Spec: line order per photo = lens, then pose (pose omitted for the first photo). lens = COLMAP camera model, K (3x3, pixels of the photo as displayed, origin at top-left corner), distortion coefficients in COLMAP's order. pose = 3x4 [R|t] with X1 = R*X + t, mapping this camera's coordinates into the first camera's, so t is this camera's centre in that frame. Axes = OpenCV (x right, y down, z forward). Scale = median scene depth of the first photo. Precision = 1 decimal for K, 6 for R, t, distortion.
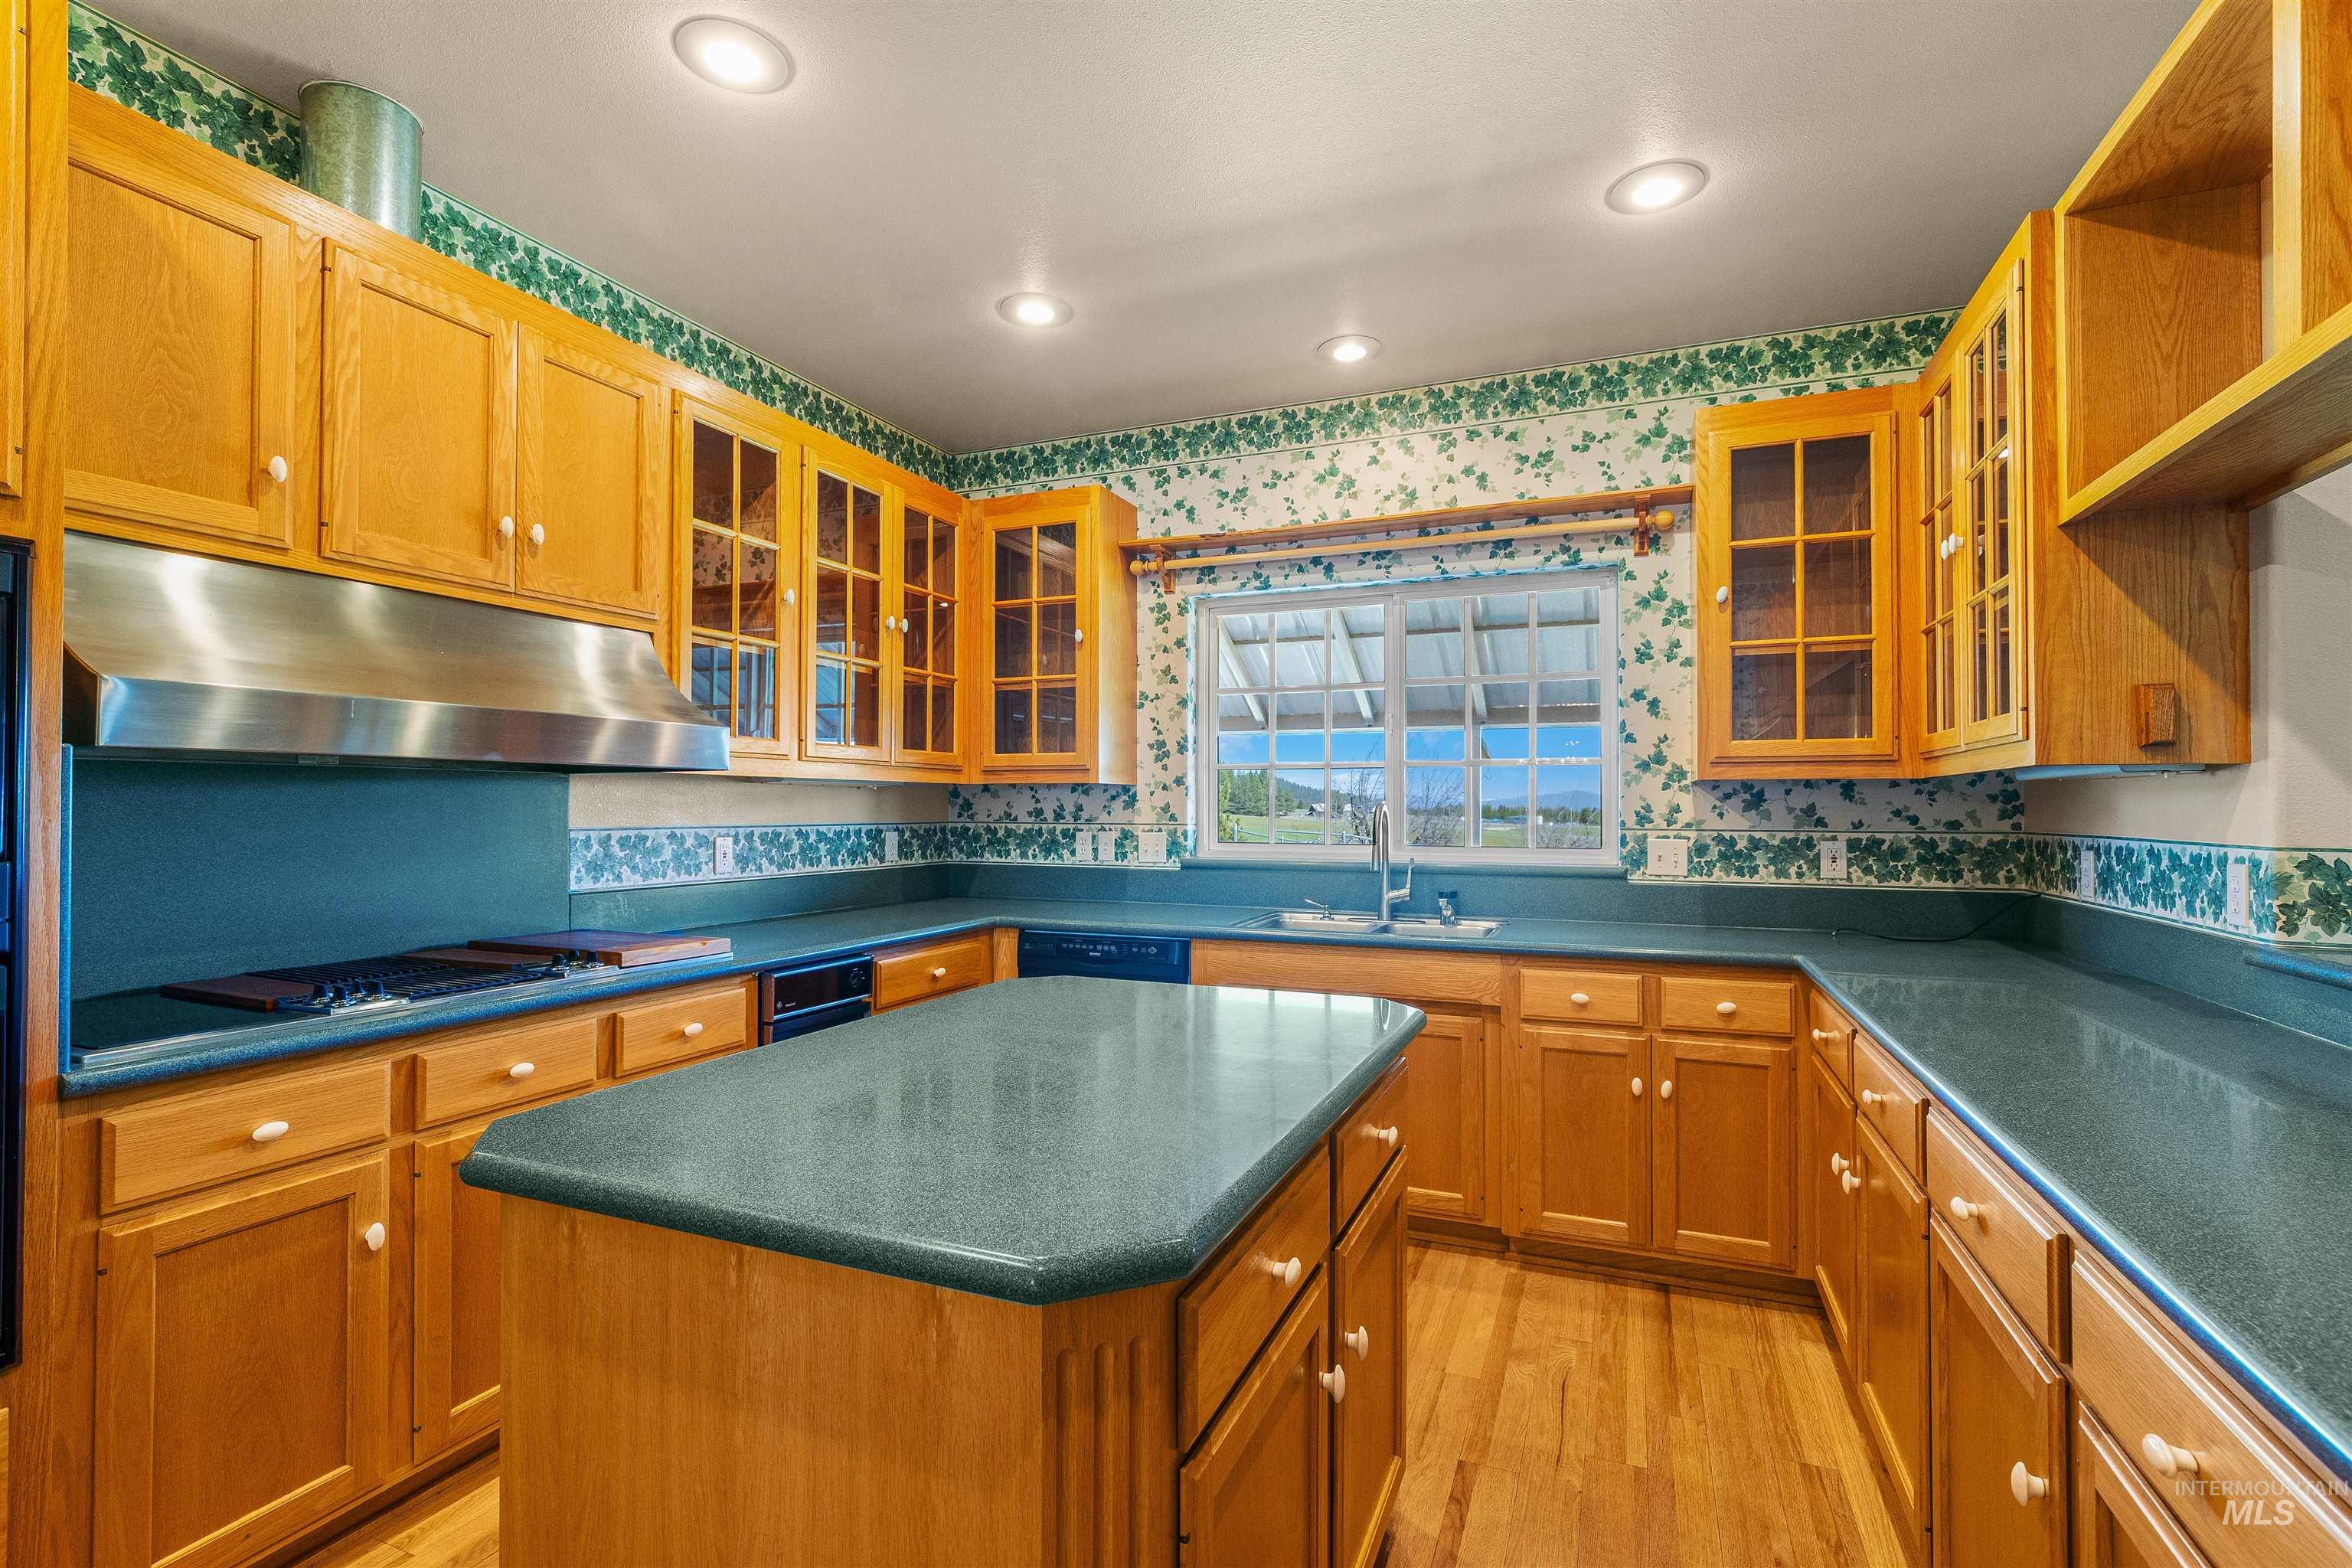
lens RADIAL K [[1075.5, 0, 1176.0], [0, 1075.5, 784.0], [0, 0, 1]] dist [-0.002719, 0.000237]
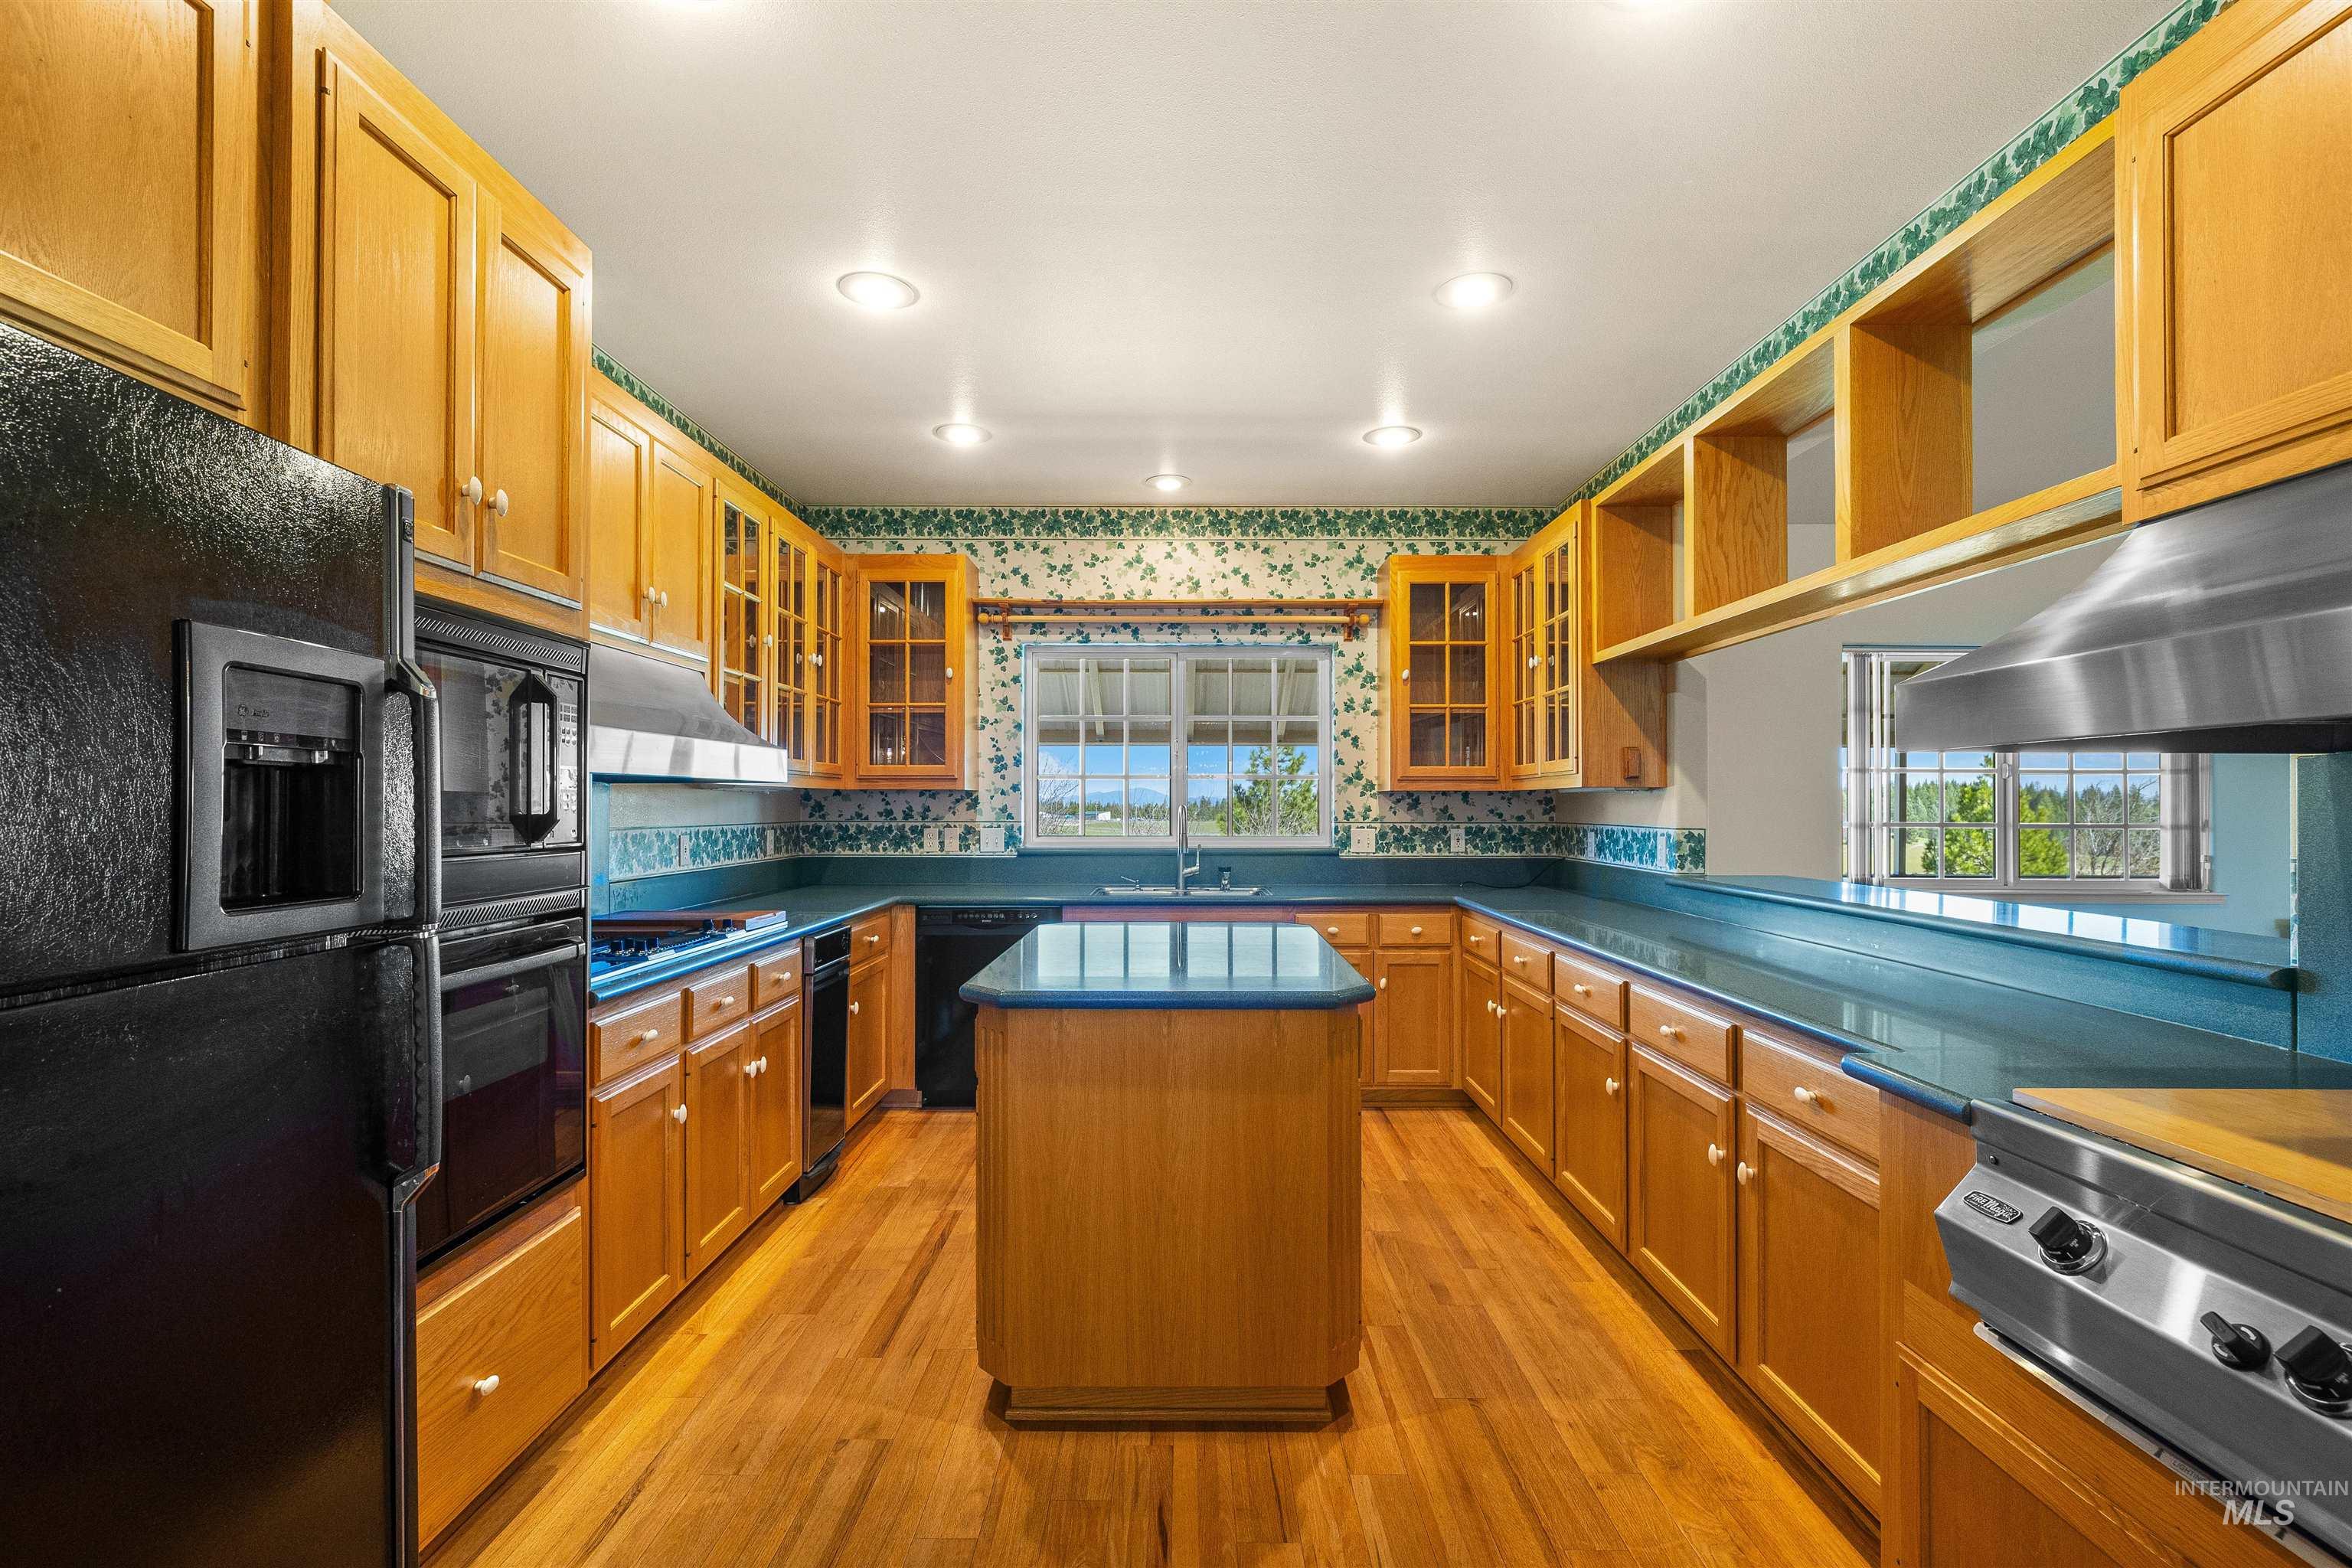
lens RADIAL K [[1091.0, 0, 1174.6], [0, 1091.0, 777.3], [0, 0, 1]] dist [0.002383, 0.000059]
pose [[0.922907, 0.007977, 0.384941, -0.378394], [-0.006932, 0.999968, -0.004101, -0.013270], [-0.384962, 0.001116, 0.922932, -0.317997]]
